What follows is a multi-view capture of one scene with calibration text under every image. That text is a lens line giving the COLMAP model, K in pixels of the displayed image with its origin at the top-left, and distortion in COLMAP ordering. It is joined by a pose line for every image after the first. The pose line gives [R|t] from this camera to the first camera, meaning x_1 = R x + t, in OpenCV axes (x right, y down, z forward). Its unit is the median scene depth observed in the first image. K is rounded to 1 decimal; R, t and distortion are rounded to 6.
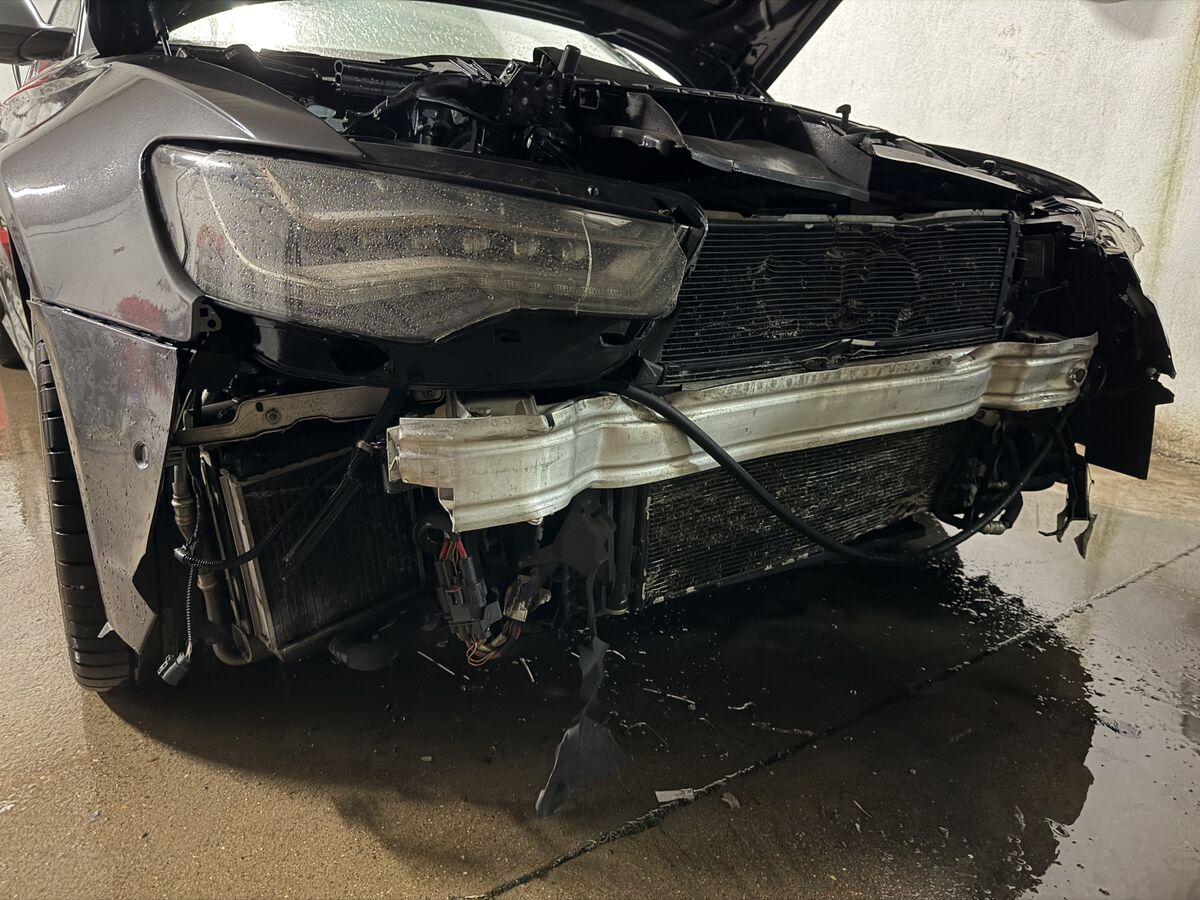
lens RADIAL K [[839.6, 0, 594.0], [0, 839.6, 453.0], [0, 0, 1]] dist [0.056329, -0.065443]
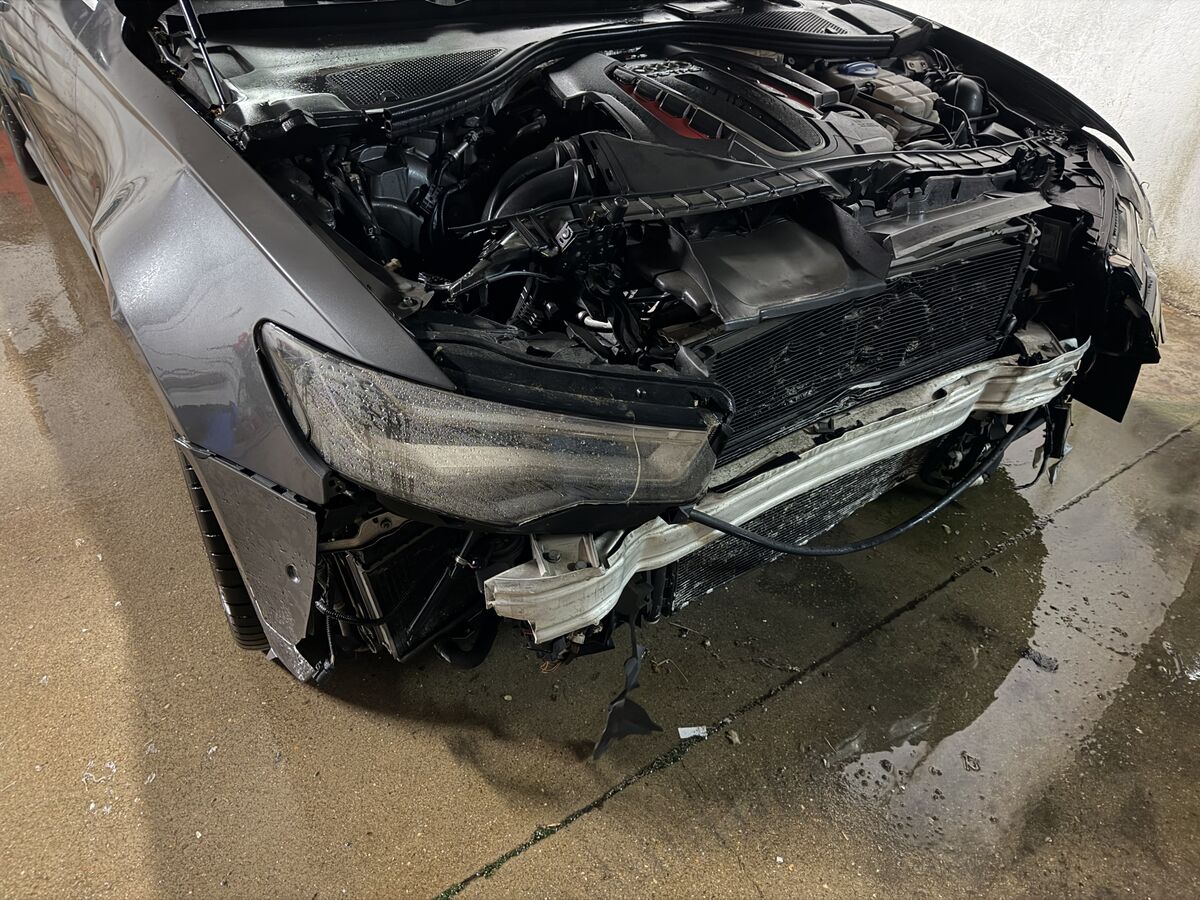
lens RADIAL K [[836.8, 0, 600.0], [0, 836.8, 450.0], [0, 0, 1]] dist [0.093063, -0.131930]
pose [[0.999857, -0.000683, -0.016919, -0.031068], [0.006575, 0.936455, 0.350726, -0.512090], [0.015605, -0.350787, 0.936325, -0.120162]]
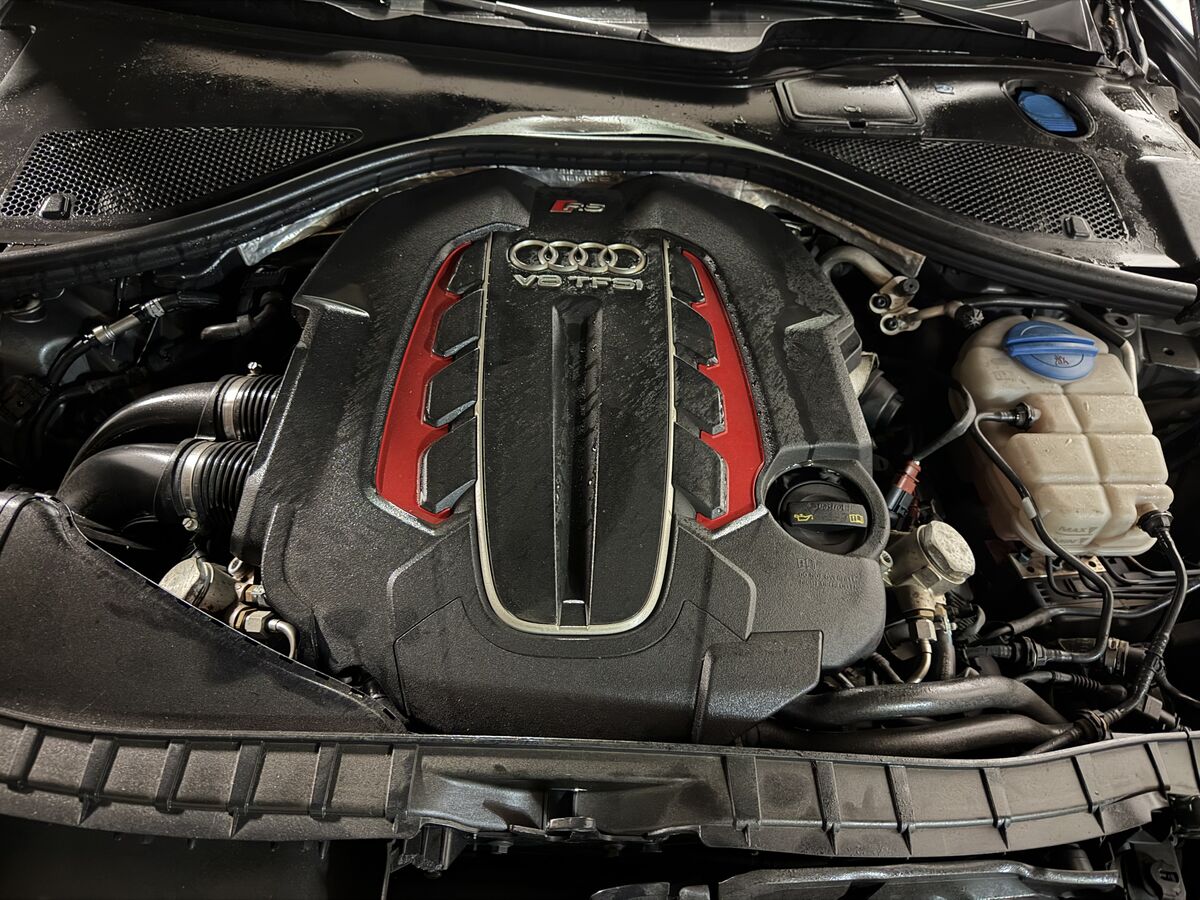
lens RADIAL K [[836.8, 0, 600.0], [0, 836.8, 450.0], [0, 0, 1]] dist [0.093063, -0.131930]
pose [[0.826359, 0.423486, -0.371202, 0.439631], [-0.176485, 0.820704, 0.543414, -0.899372], [0.534775, -0.383543, 0.752935, 0.878799]]
